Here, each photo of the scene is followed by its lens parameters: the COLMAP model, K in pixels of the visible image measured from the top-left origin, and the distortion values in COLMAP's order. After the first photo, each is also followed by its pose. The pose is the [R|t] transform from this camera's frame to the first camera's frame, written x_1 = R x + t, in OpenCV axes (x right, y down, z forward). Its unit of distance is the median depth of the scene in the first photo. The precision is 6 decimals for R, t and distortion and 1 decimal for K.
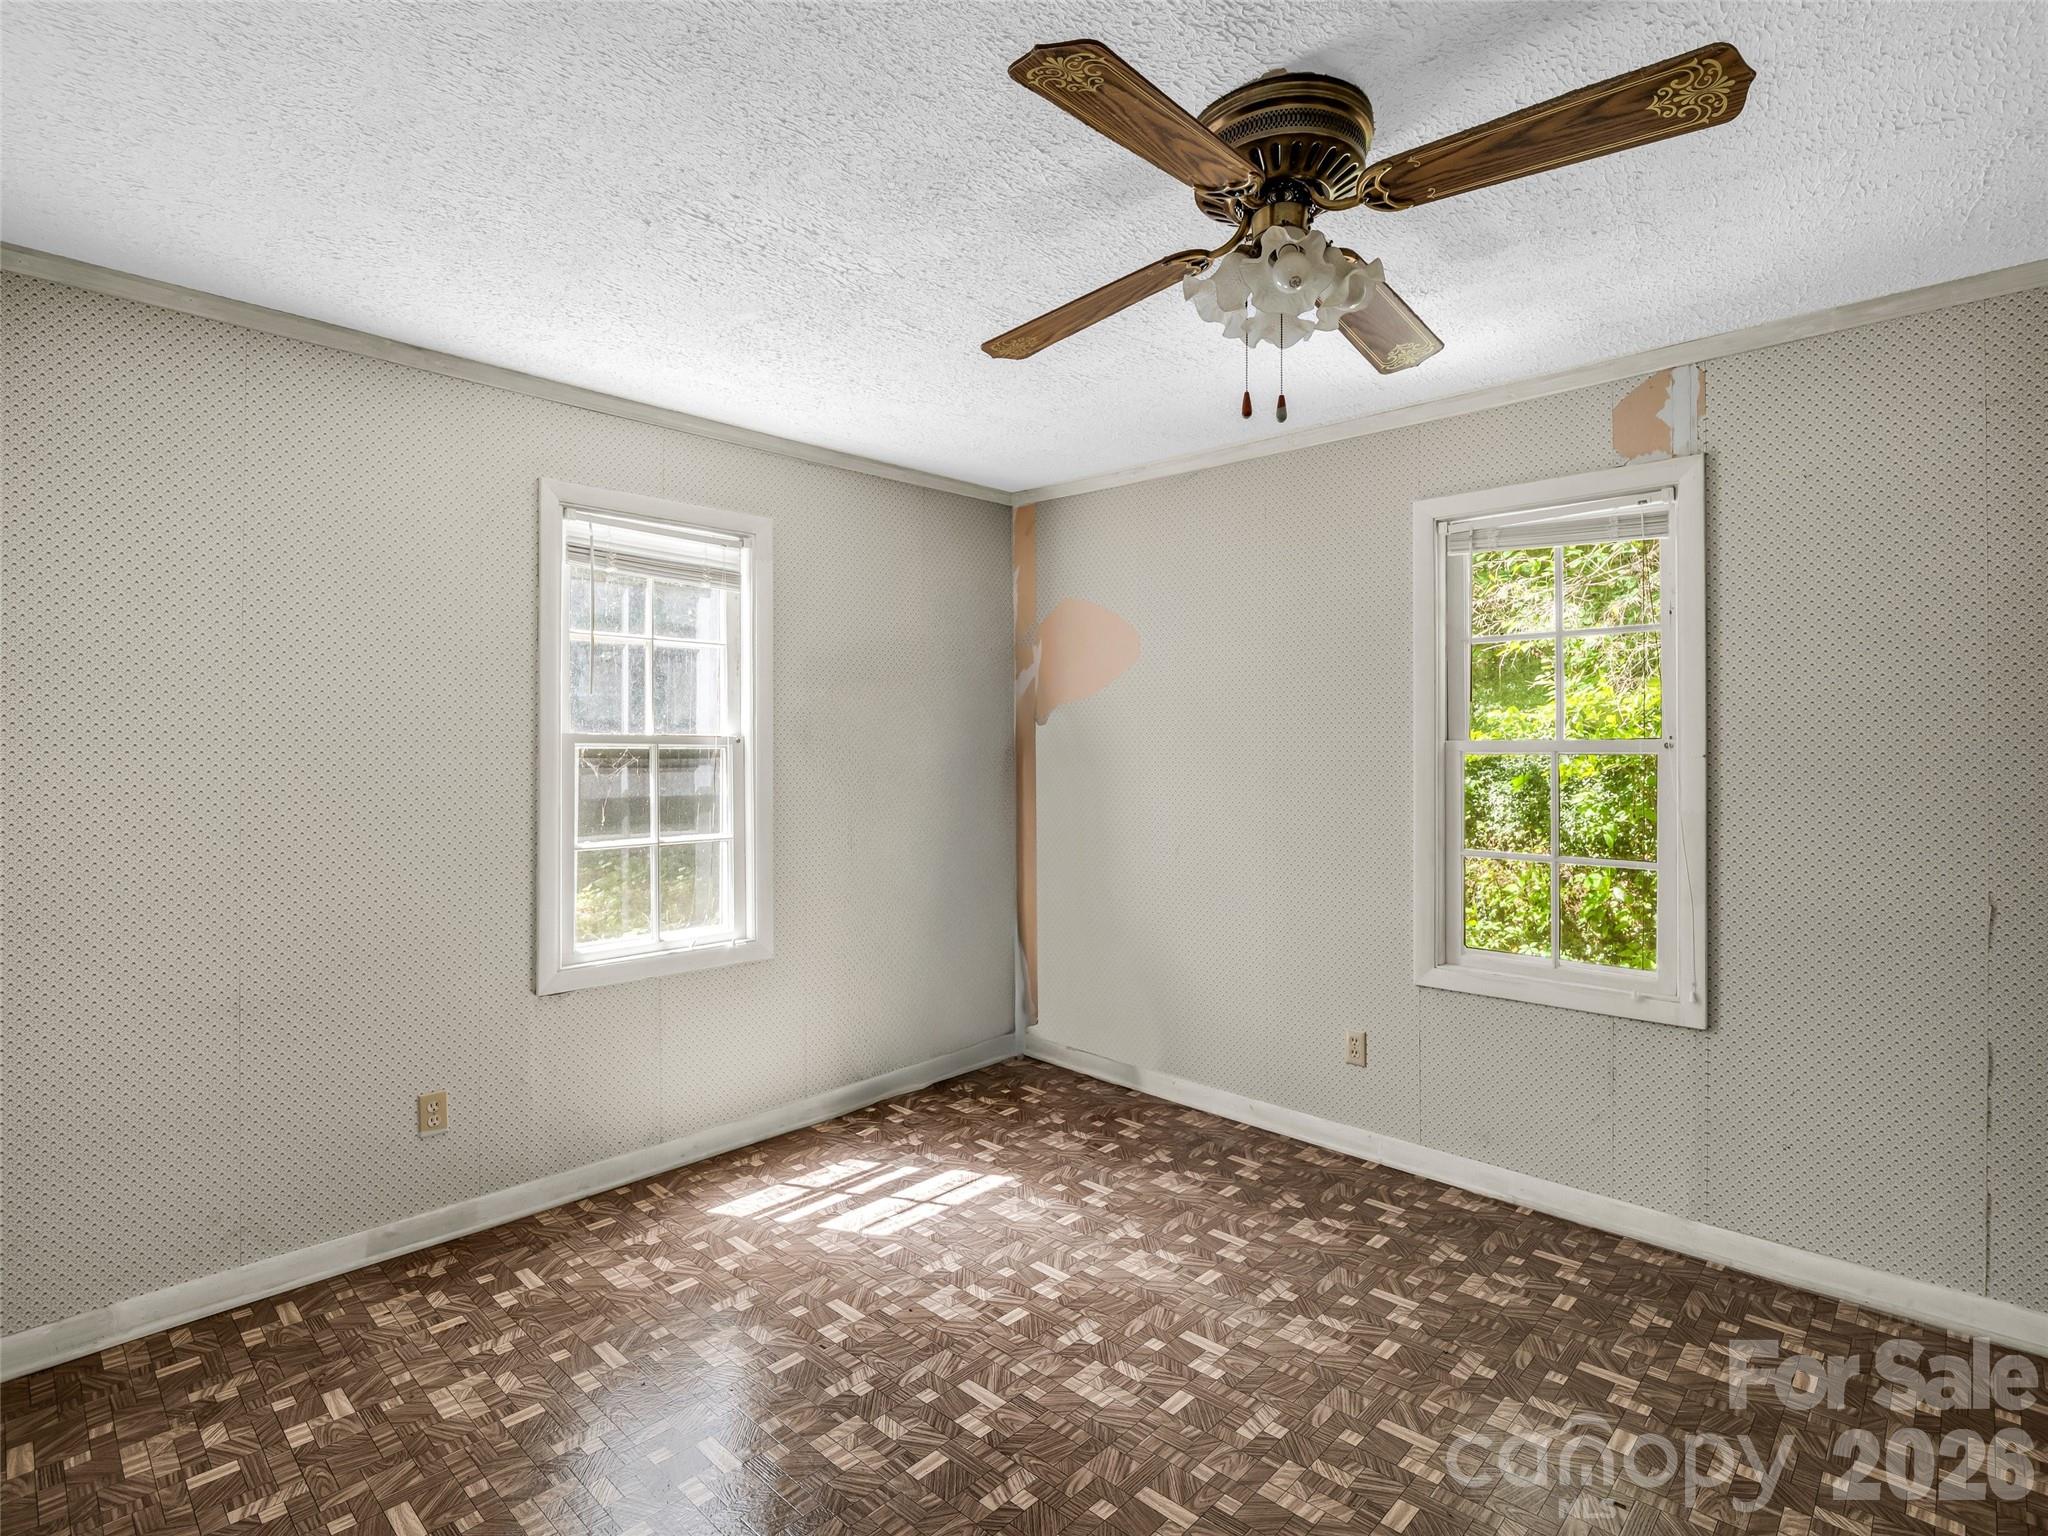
lens RADIAL K [[1010.2, 0, 1022.9], [0, 1010.2, 749.7], [0, 0, 1]] dist [-0.003872, -0.000564]
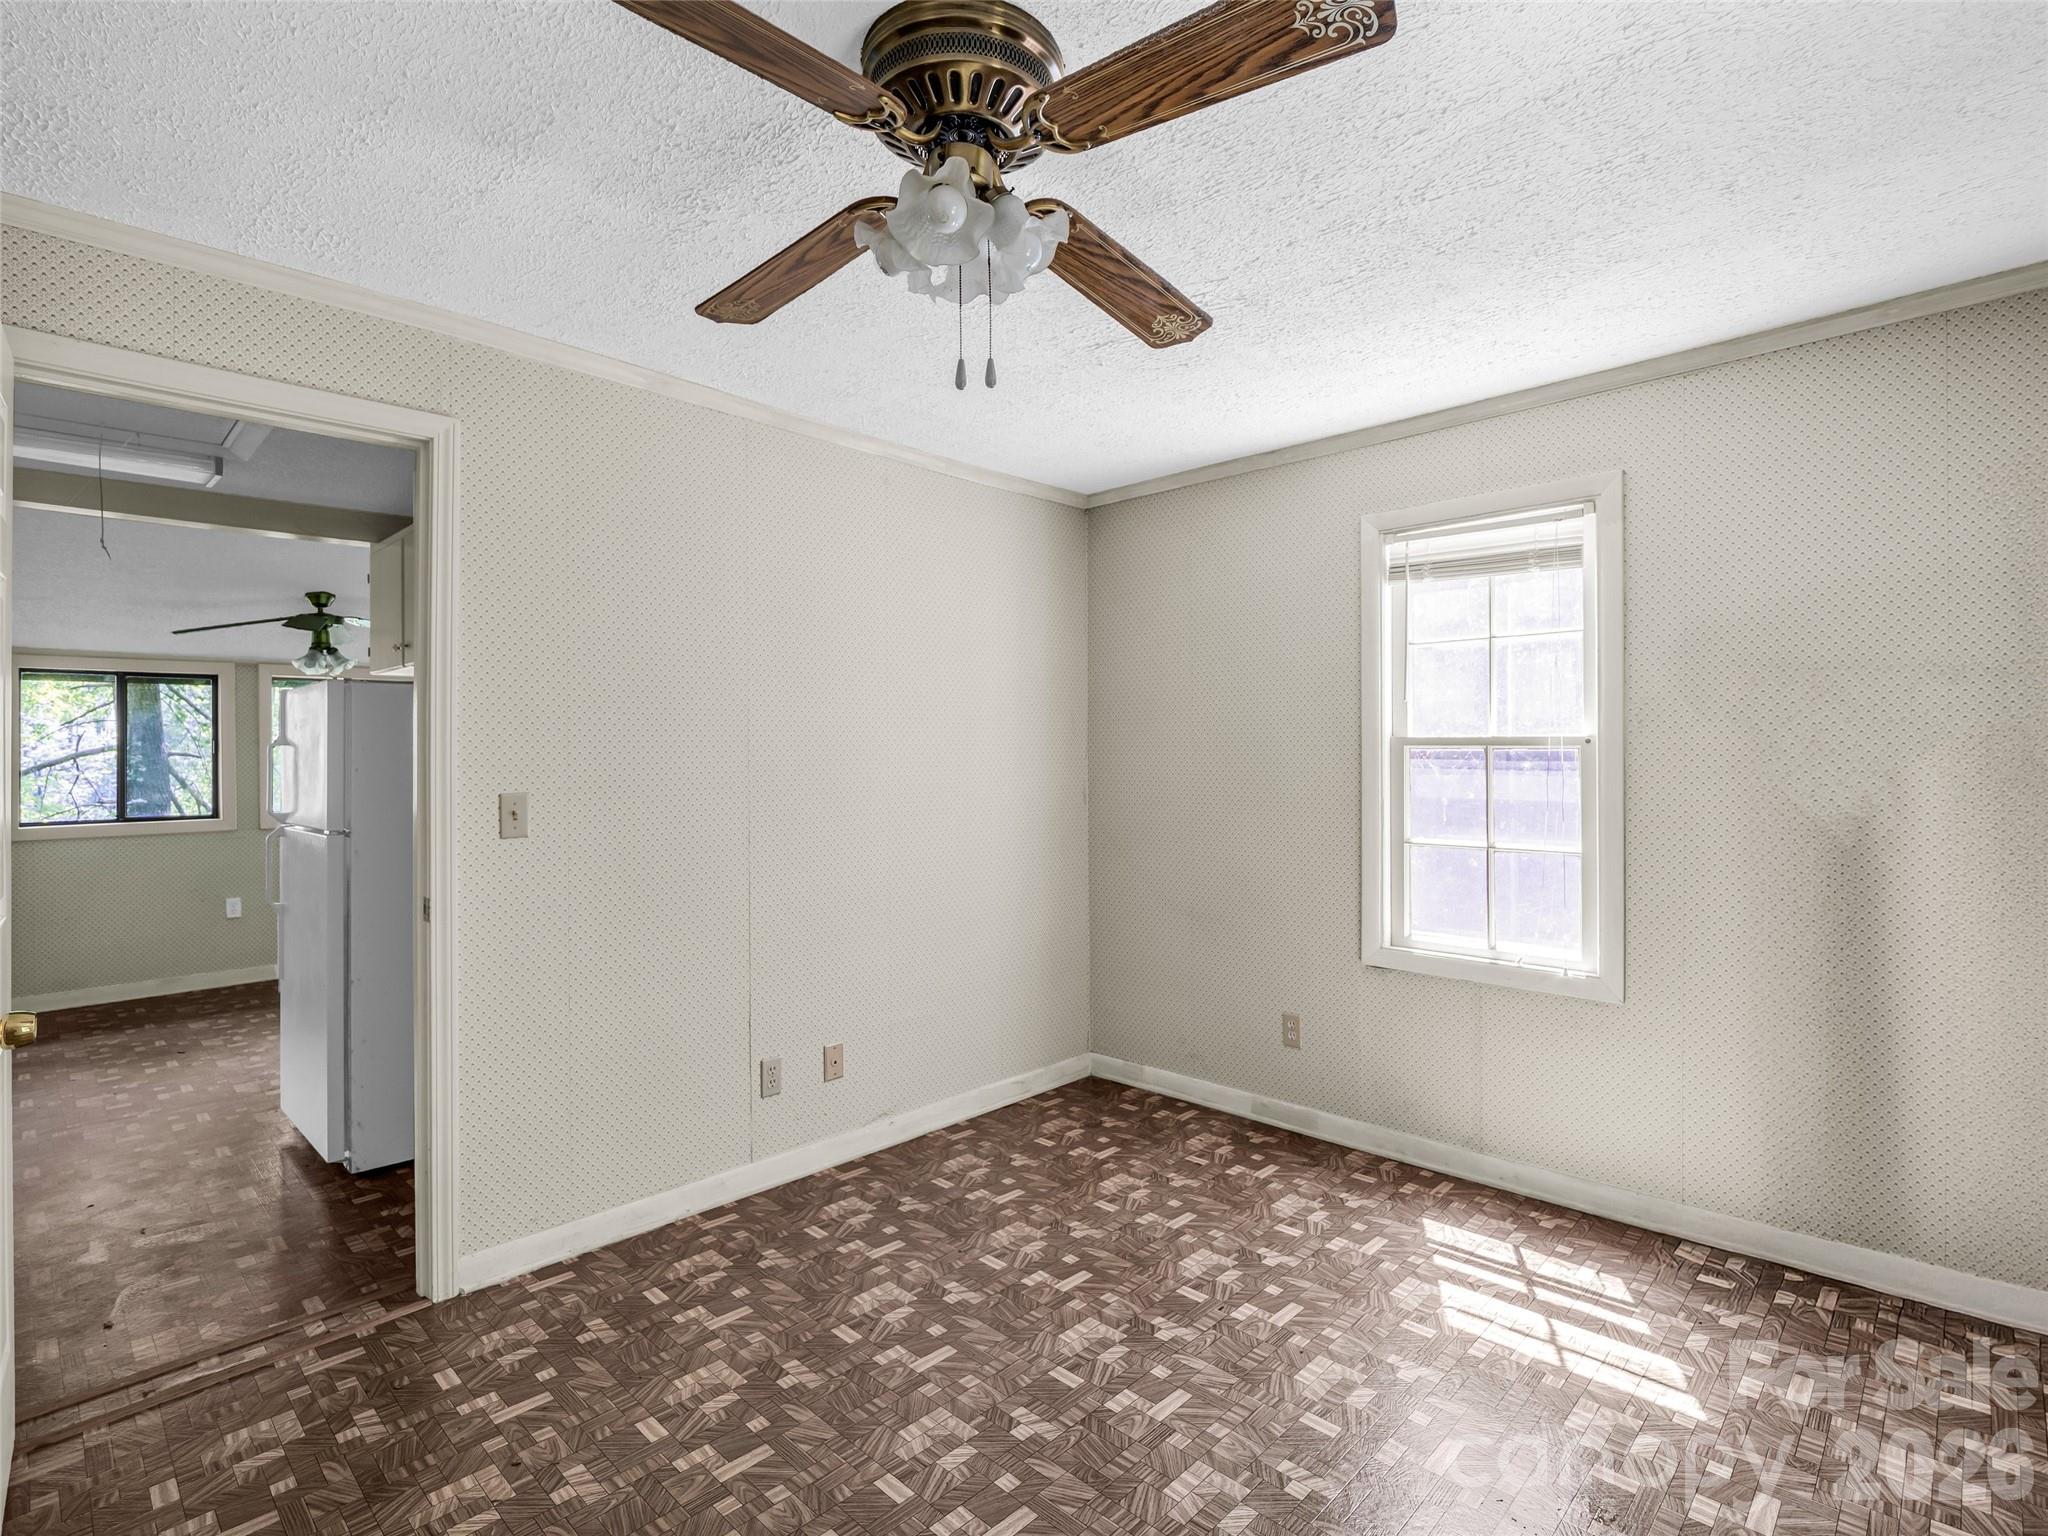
lens RADIAL K [[1010.2, 0, 1022.9], [0, 1010.2, 749.7], [0, 0, 1]] dist [-0.003872, -0.000564]
pose [[-0.001136, -0.000453, -0.999999, 0.810747], [0.007099, 0.999975, -0.000461, -0.005586], [0.999974, -0.007099, -0.001132, 0.731303]]
